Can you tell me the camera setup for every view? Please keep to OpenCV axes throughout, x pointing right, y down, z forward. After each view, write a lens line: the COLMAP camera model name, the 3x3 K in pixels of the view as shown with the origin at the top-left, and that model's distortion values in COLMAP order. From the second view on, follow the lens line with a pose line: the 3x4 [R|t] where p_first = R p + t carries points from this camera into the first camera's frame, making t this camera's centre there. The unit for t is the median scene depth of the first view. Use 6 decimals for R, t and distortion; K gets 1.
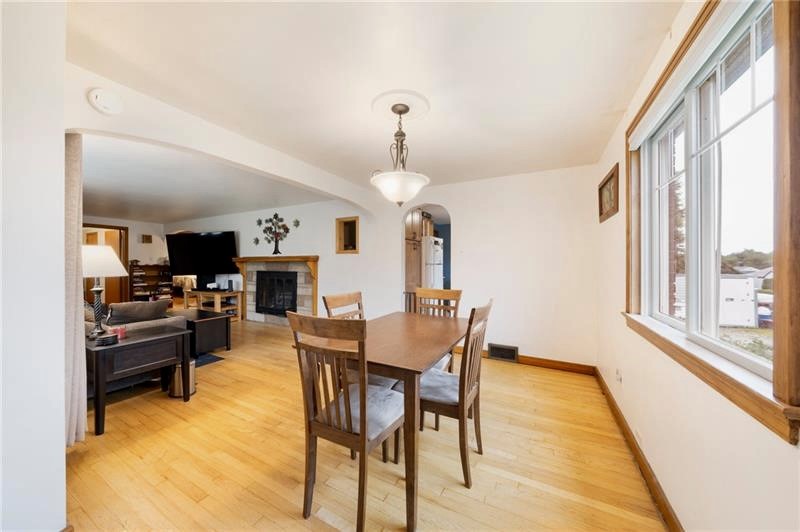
lens RADIAL K [[275.2, 0, 400.0], [0, 275.2, 264.9], [0, 0, 1]] dist [-0.001416, -0.000017]
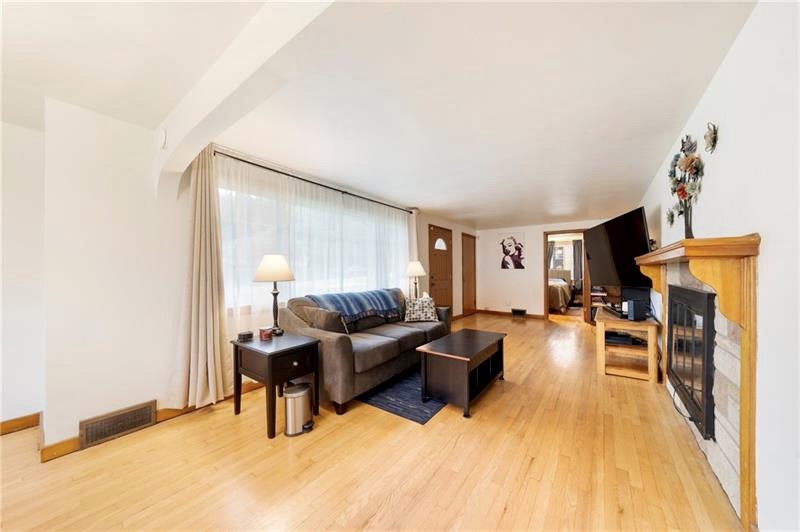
lens RADIAL K [[275.2, 0, 399.7], [0, 275.2, 270.4], [0, 0, 1]] dist [-0.001416, -0.000017]
pose [[-0.155002, -0.005617, -0.987898, -0.005515], [0.010198, 0.999921, -0.007285, -0.002351], [0.987862, -0.011204, -0.154932, 0.659202]]
